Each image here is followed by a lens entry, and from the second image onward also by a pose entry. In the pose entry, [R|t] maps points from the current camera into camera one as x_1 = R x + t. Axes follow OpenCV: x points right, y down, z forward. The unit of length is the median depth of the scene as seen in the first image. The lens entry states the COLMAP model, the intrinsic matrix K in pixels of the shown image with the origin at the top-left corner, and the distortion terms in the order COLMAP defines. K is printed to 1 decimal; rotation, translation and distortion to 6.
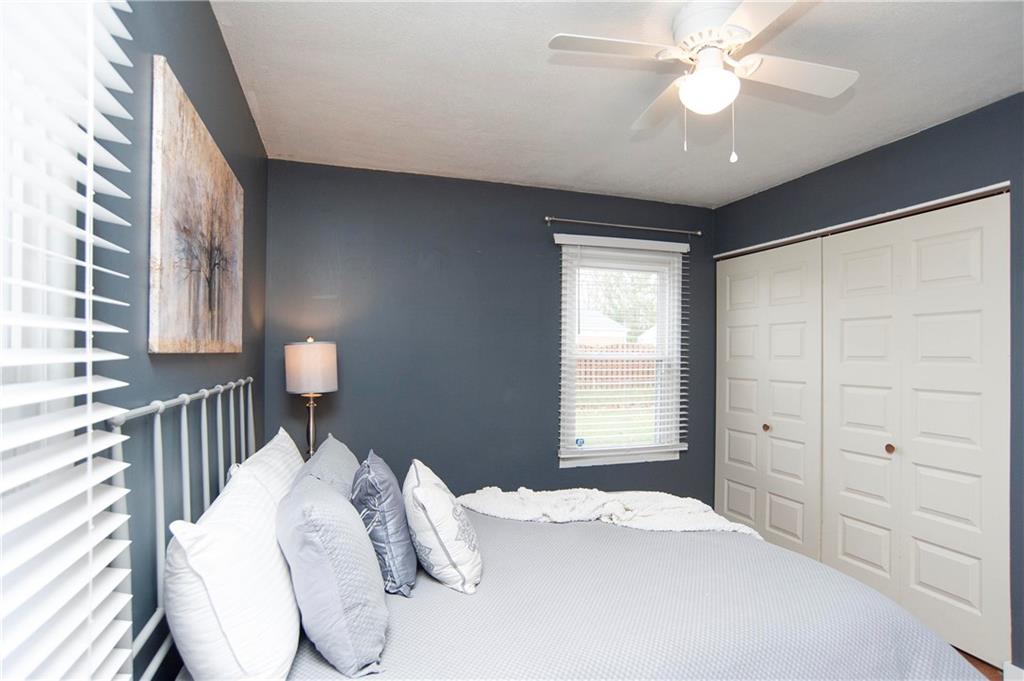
lens RADIAL K [[537.1, 0, 511.3], [0, 537.1, 358.7], [0, 0, 1]] dist [-0.100671, 0.061760]
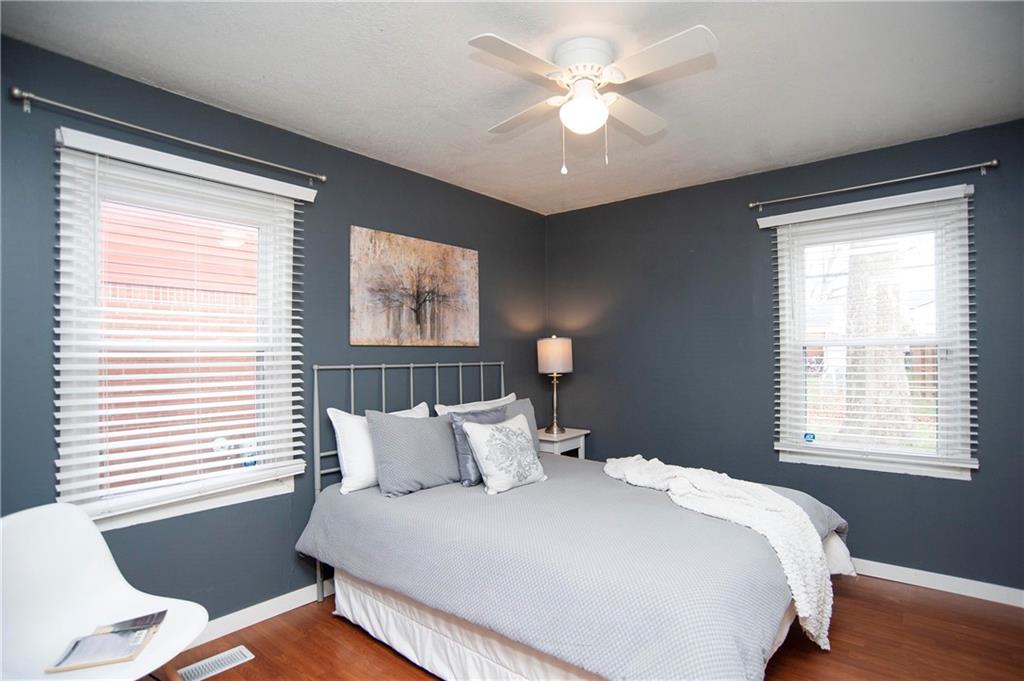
lens RADIAL K [[519.6, 0, 517.5], [0, 519.6, 349.9], [0, 0, 1]] dist [-0.096458, 0.053909]
pose [[0.544947, -0.021200, -0.838203, 0.709525], [0.005634, 0.999750, -0.021623, 0.028688], [0.838452, 0.007060, 0.544930, 0.139473]]
